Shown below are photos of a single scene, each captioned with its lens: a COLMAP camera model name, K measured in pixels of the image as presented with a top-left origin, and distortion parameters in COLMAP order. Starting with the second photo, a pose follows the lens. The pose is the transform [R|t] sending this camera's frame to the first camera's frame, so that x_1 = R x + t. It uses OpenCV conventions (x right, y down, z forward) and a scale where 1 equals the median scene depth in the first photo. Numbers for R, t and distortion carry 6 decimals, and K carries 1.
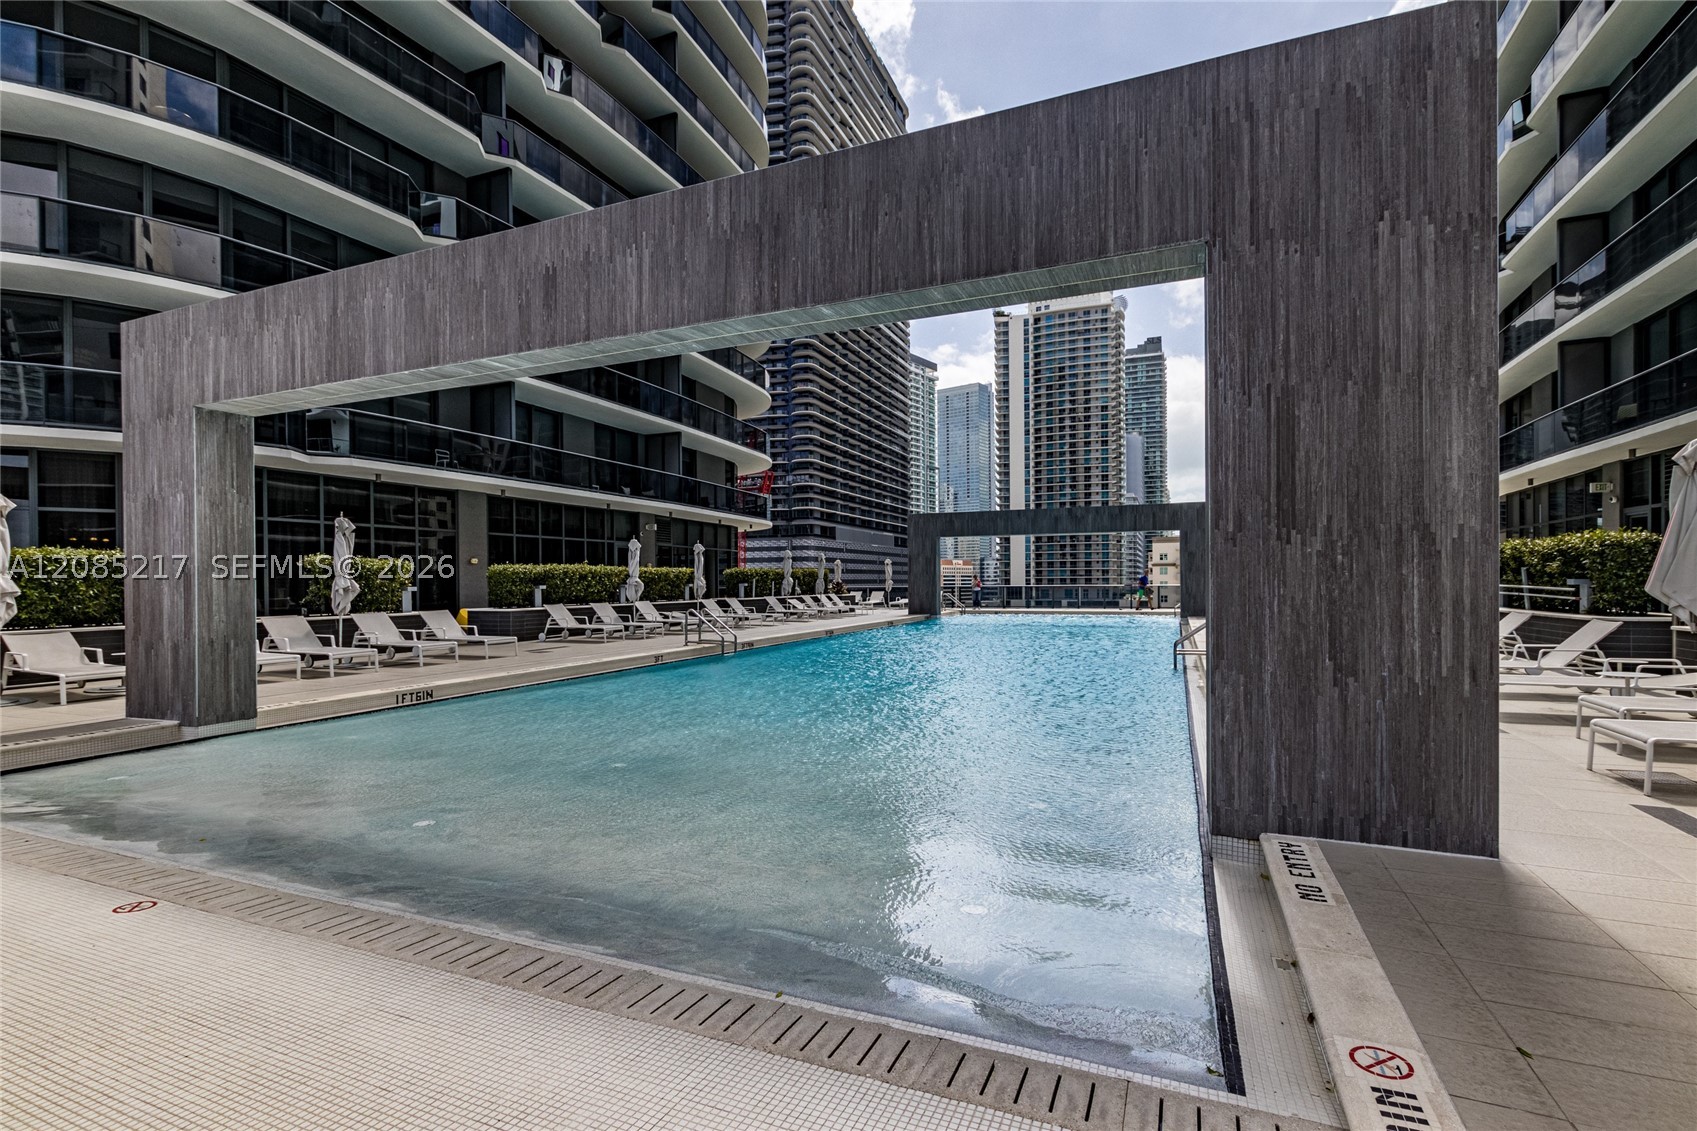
lens RADIAL K [[784.2, 0, 852.5], [0, 784.2, 583.6], [0, 0, 1]] dist [0.000150, -0.001317]
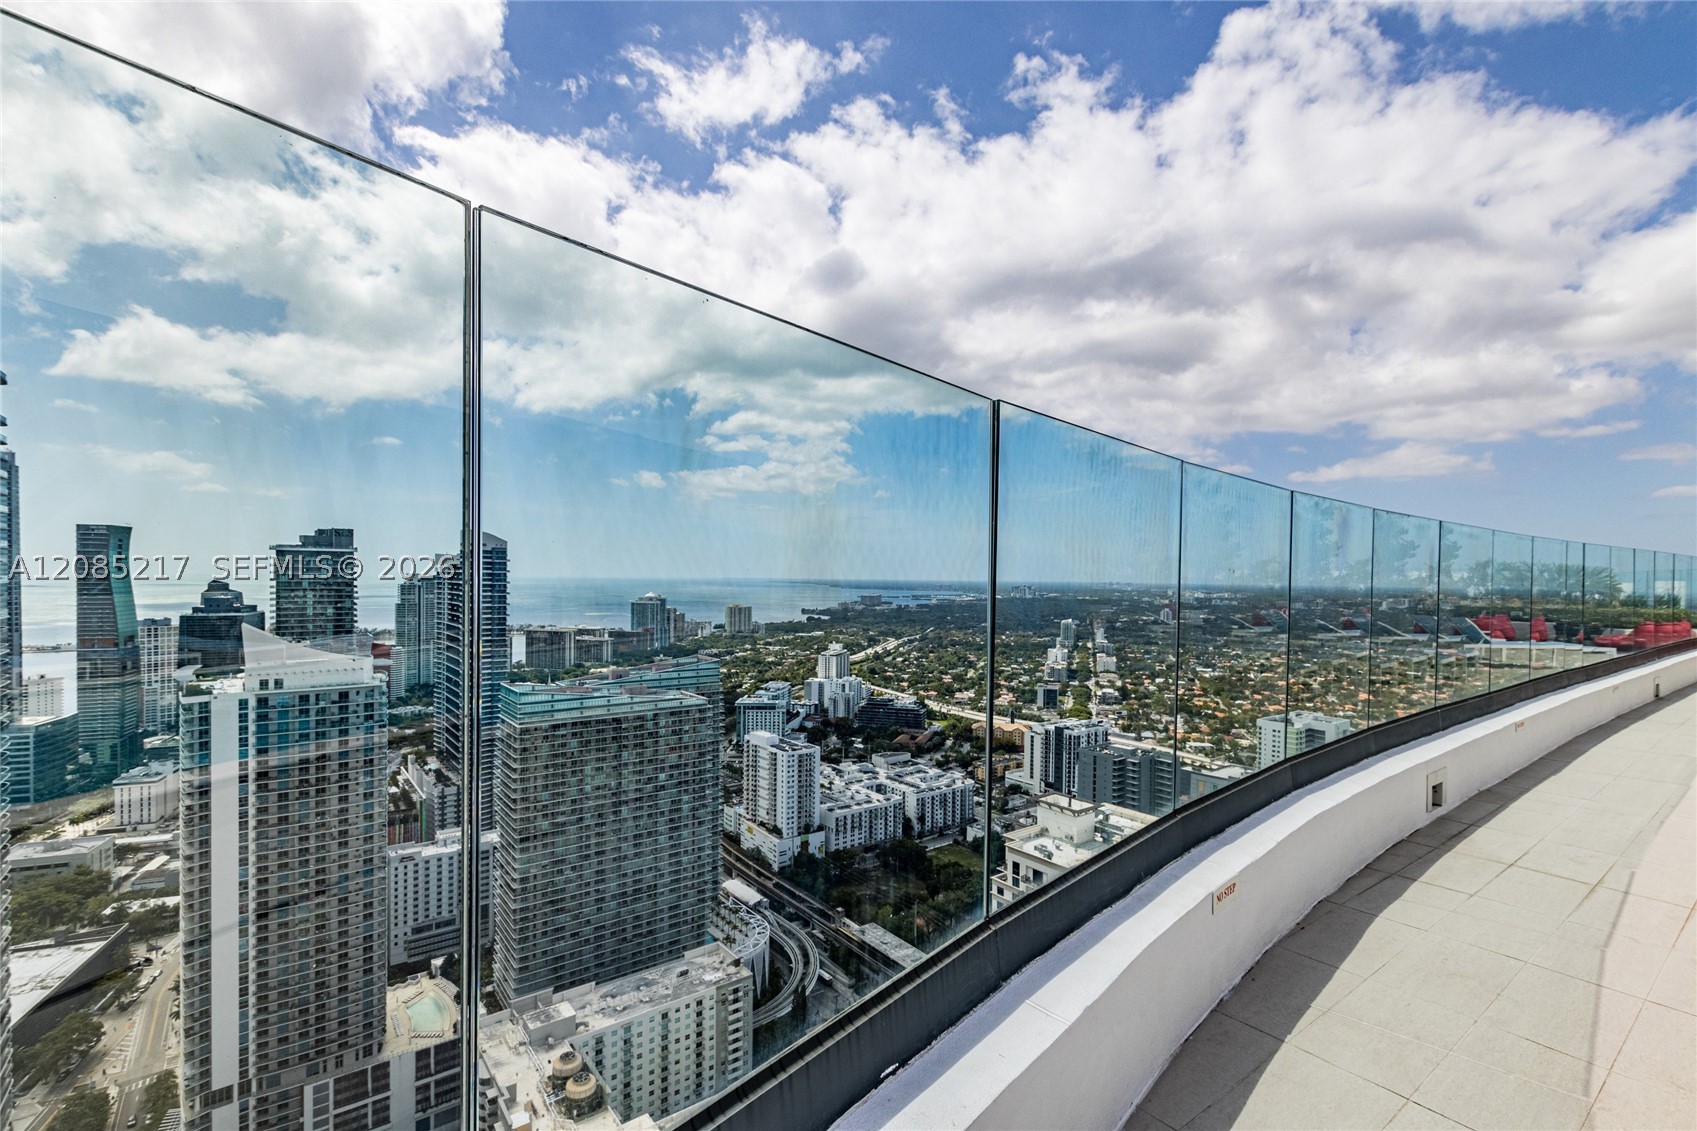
lens RADIAL K [[769.6, 0, 856.9], [0, 769.6, 583.3], [0, 0, 1]] dist [0.000403, -0.001774]
pose [[0.494915, 0.002266, 0.868938, -2.051676], [-0.012413, 0.999913, 0.004462, -8.962416], [-0.868853, -0.012995, 0.494900, 3.743252]]
